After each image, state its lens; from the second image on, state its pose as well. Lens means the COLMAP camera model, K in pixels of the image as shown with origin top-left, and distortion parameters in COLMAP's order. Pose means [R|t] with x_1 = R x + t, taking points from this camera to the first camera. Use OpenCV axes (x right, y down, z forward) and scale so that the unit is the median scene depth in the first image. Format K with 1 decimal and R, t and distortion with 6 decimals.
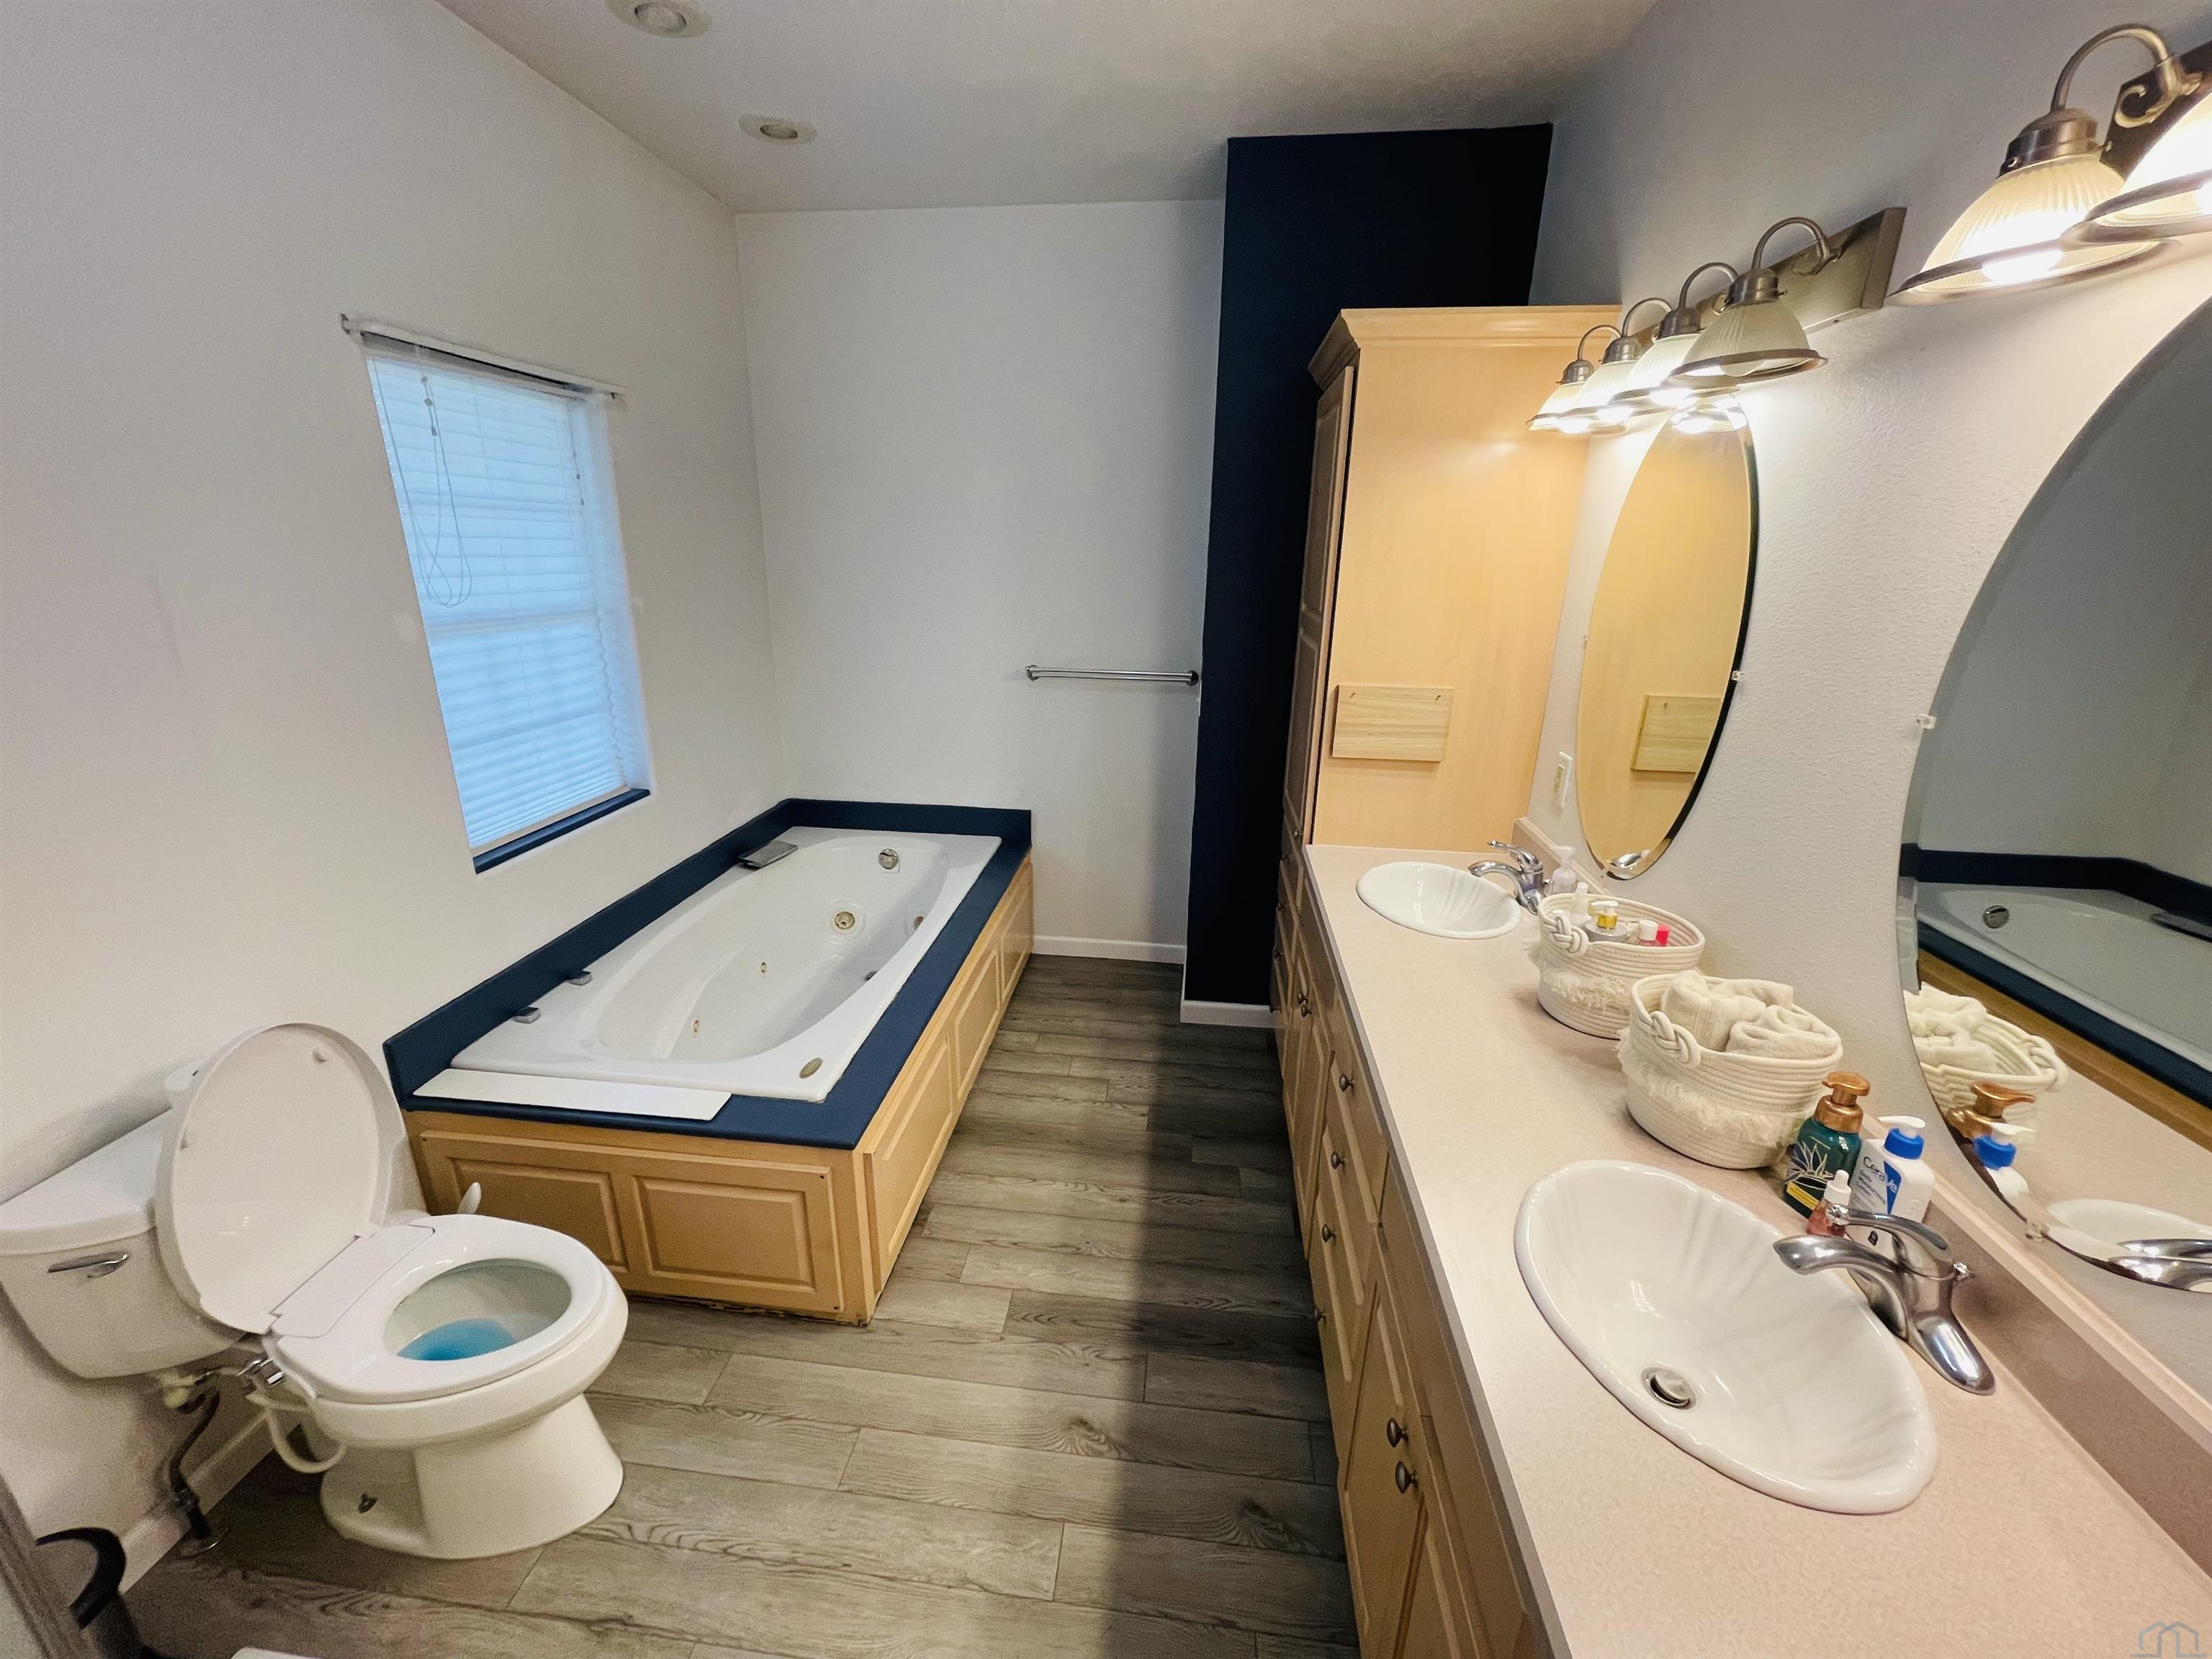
lens RADIAL K [[888.3, 0, 1094.9], [0, 888.3, 830.2], [0, 0, 1]] dist [-0.002820, -0.001112]
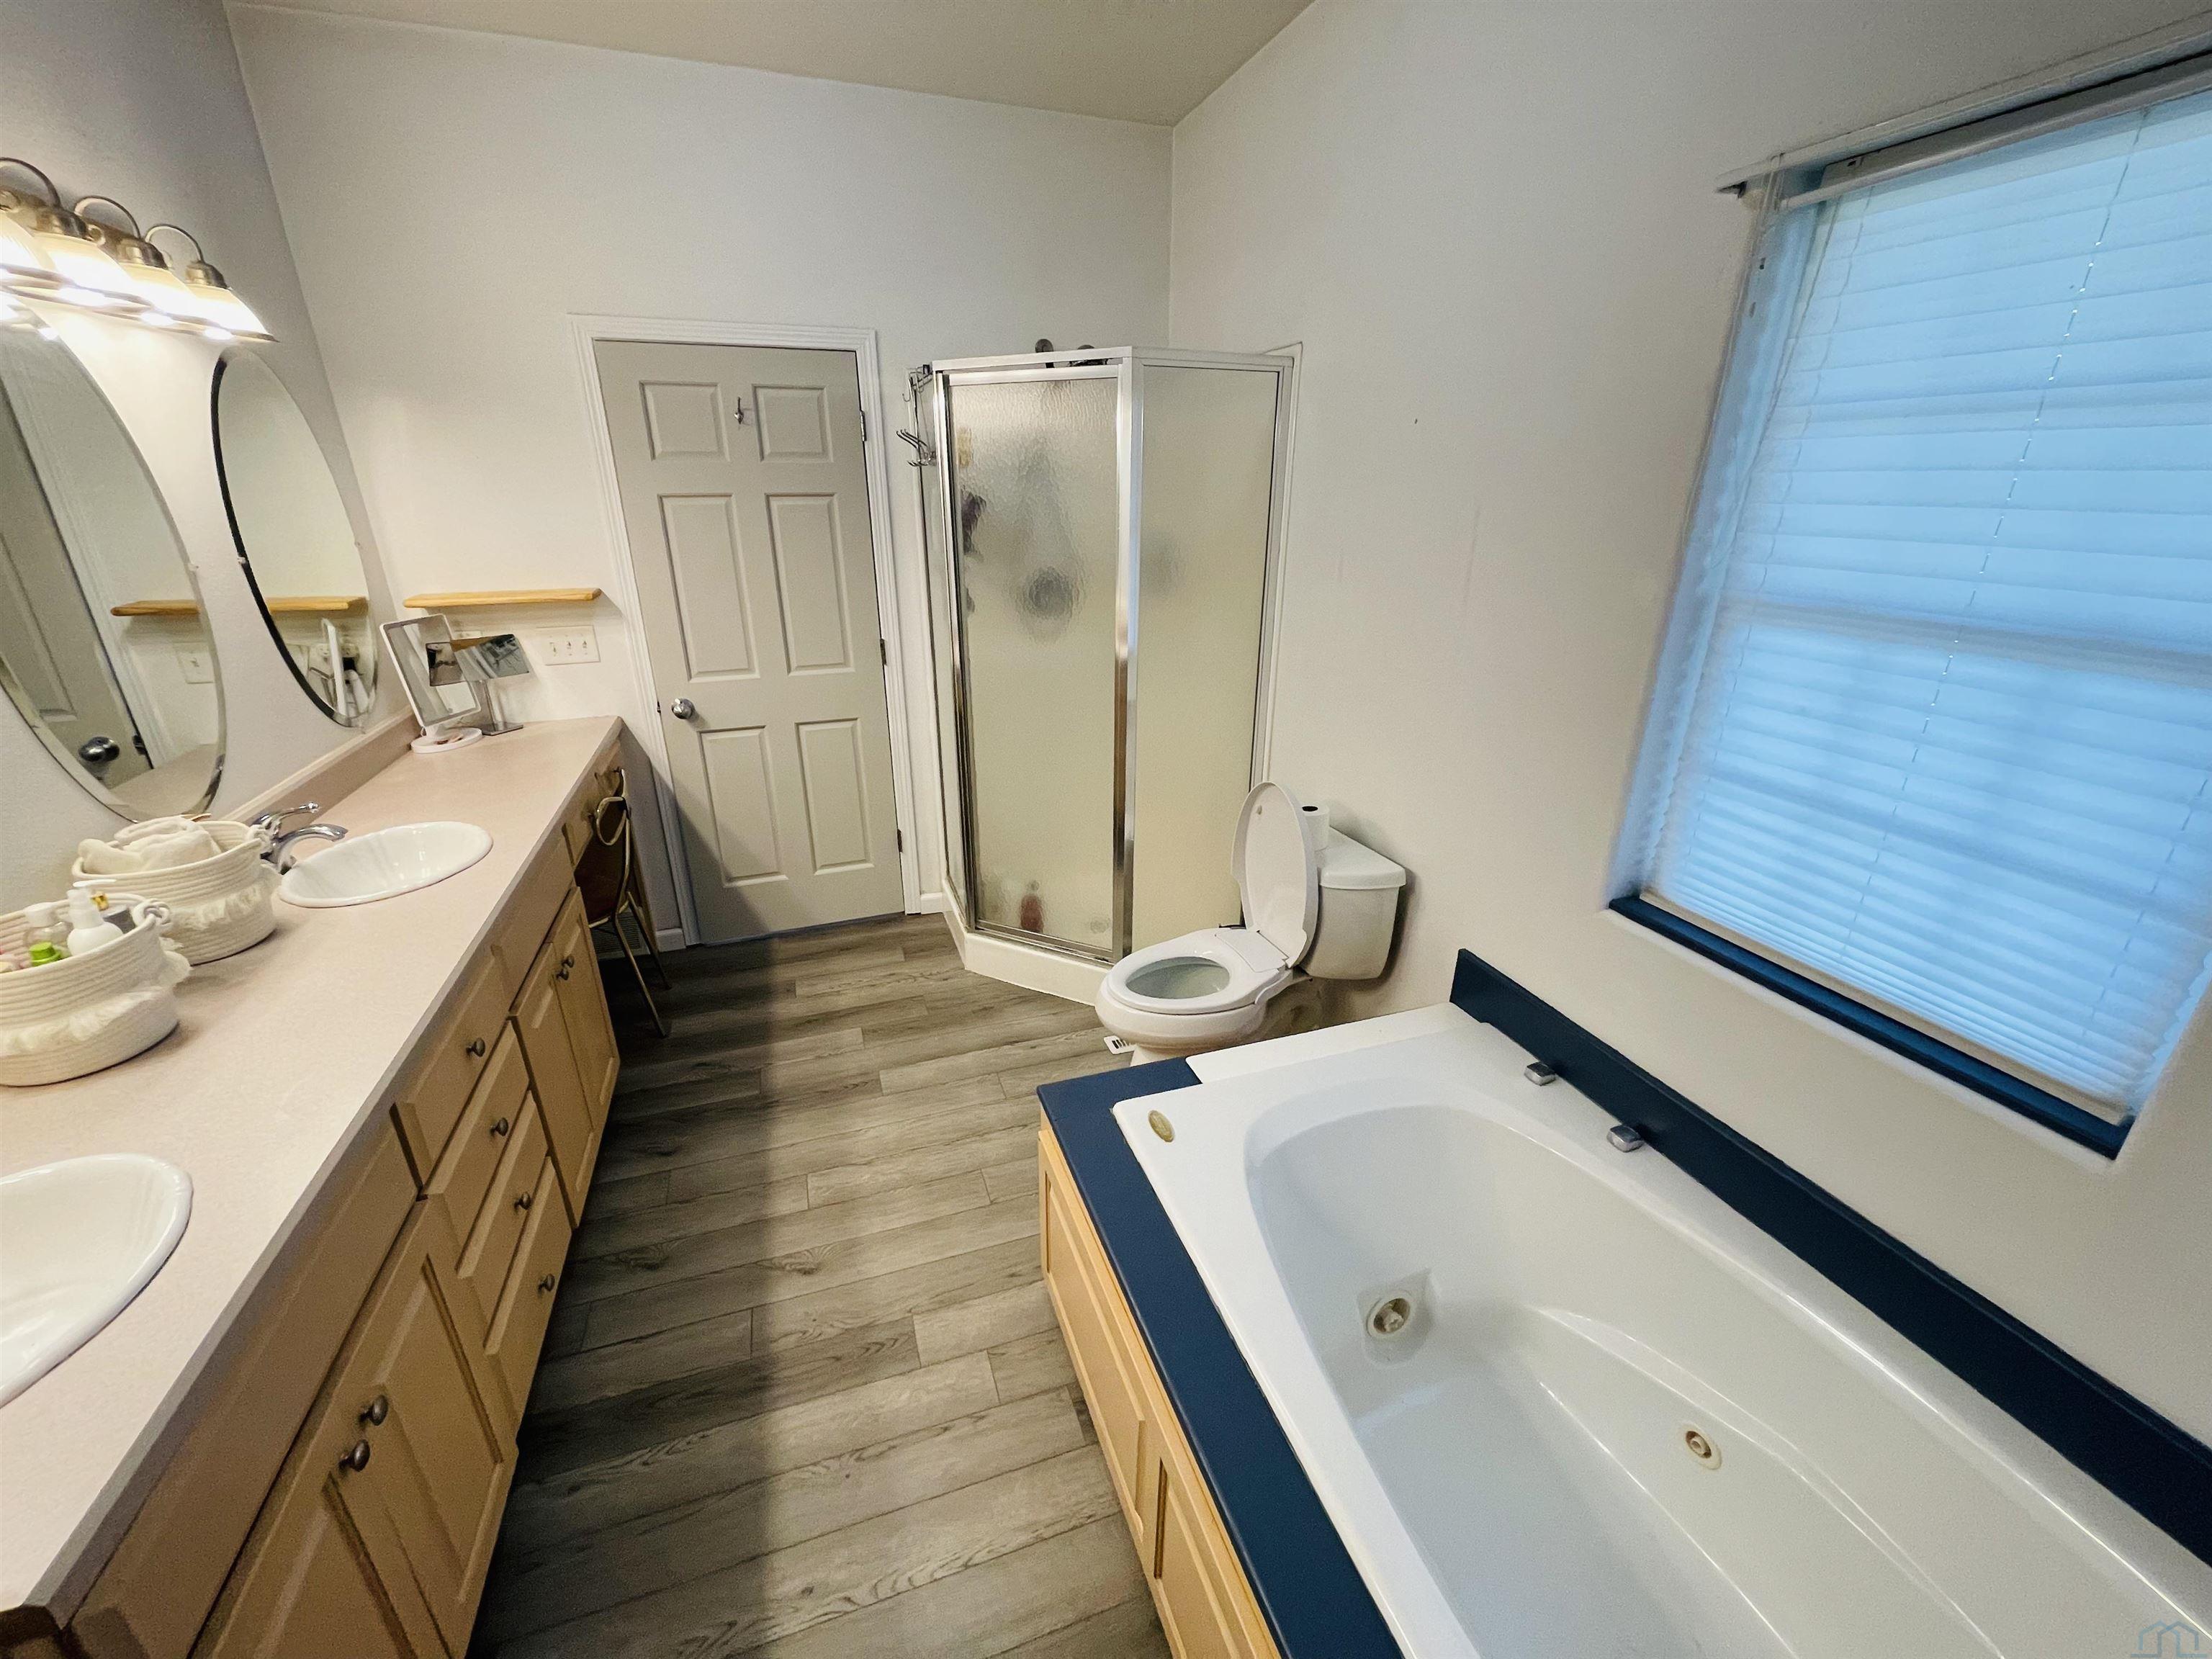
lens RADIAL K [[888.3, 0, 1091.7], [0, 888.3, 831.8], [0, 0, 1]] dist [-0.002820, -0.001112]
pose [[-0.903781, 0.143605, -0.403183, 0.028390], [-0.142855, 0.786790, 0.600462, -0.414801], [0.403450, 0.600283, -0.690571, 1.326504]]
